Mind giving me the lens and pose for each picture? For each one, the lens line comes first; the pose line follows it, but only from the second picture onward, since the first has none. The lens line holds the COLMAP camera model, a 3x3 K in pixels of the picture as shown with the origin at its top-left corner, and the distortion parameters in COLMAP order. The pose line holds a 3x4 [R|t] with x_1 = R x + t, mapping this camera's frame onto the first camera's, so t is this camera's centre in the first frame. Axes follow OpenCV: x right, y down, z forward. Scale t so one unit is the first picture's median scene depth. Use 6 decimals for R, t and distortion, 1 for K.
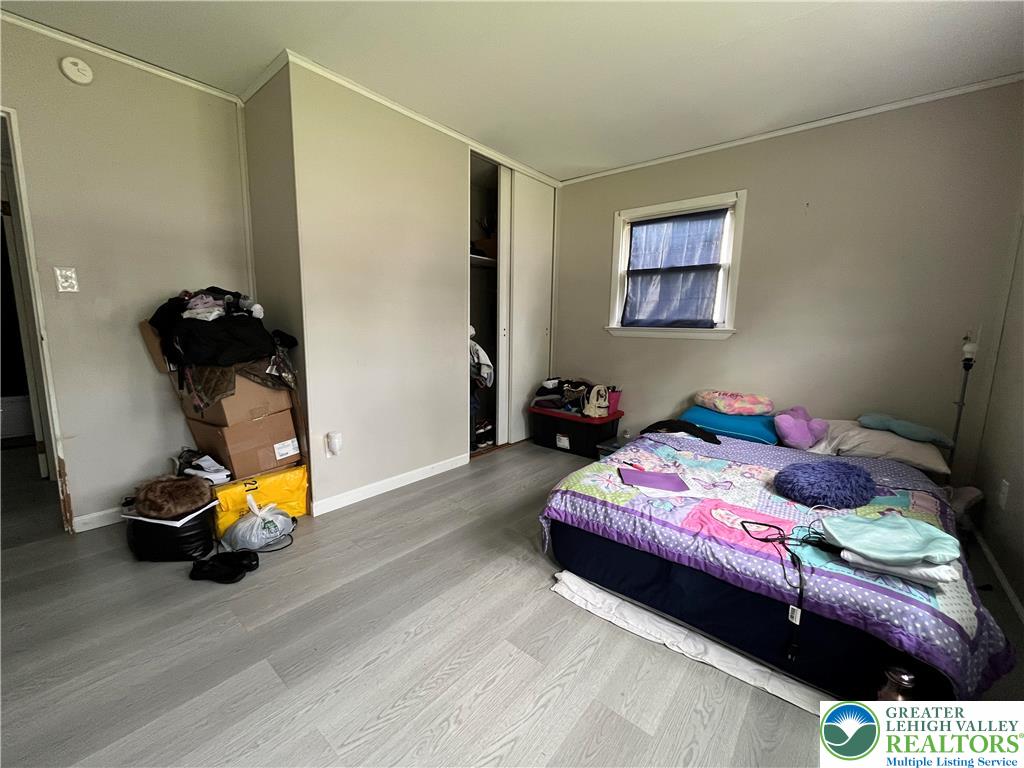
lens RADIAL K [[413.4, 0, 507.3], [0, 413.4, 382.9], [0, 0, 1]] dist [-0.003402, 0.000002]
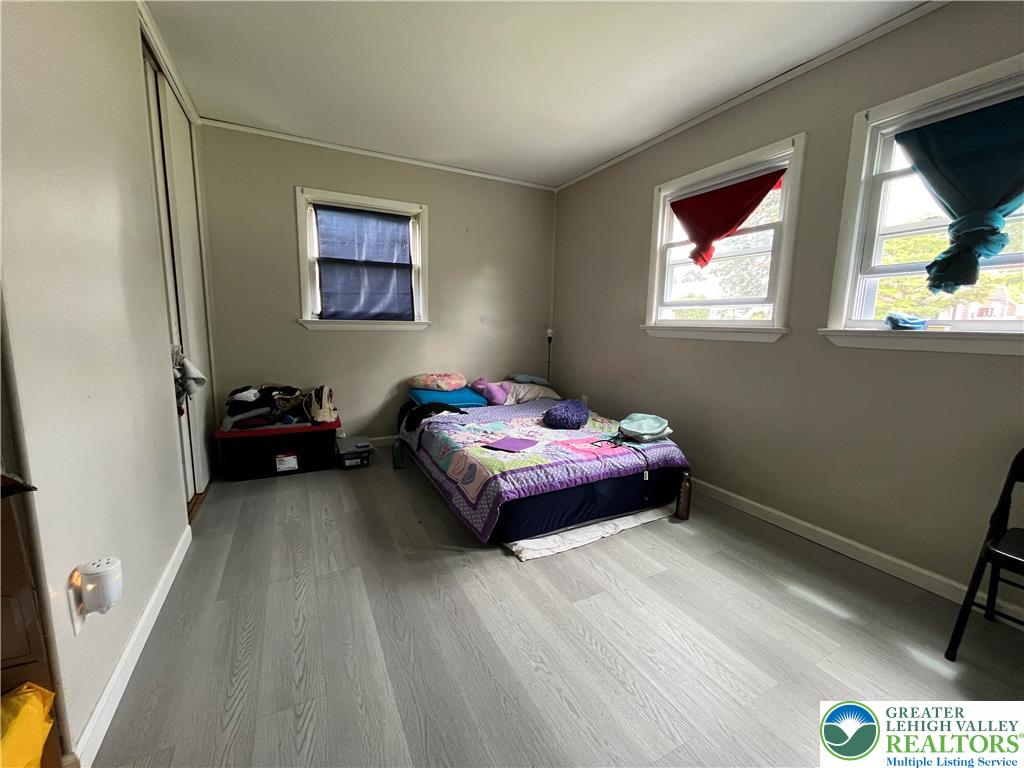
lens RADIAL K [[413.4, 0, 506.5], [0, 413.4, 383.7], [0, 0, 1]] dist [-0.003402, 0.000002]
pose [[0.386589, -0.143029, 0.911094, -0.670664], [0.121310, 0.987204, 0.103504, -0.067098], [-0.914239, 0.070511, 0.398992, 0.450278]]
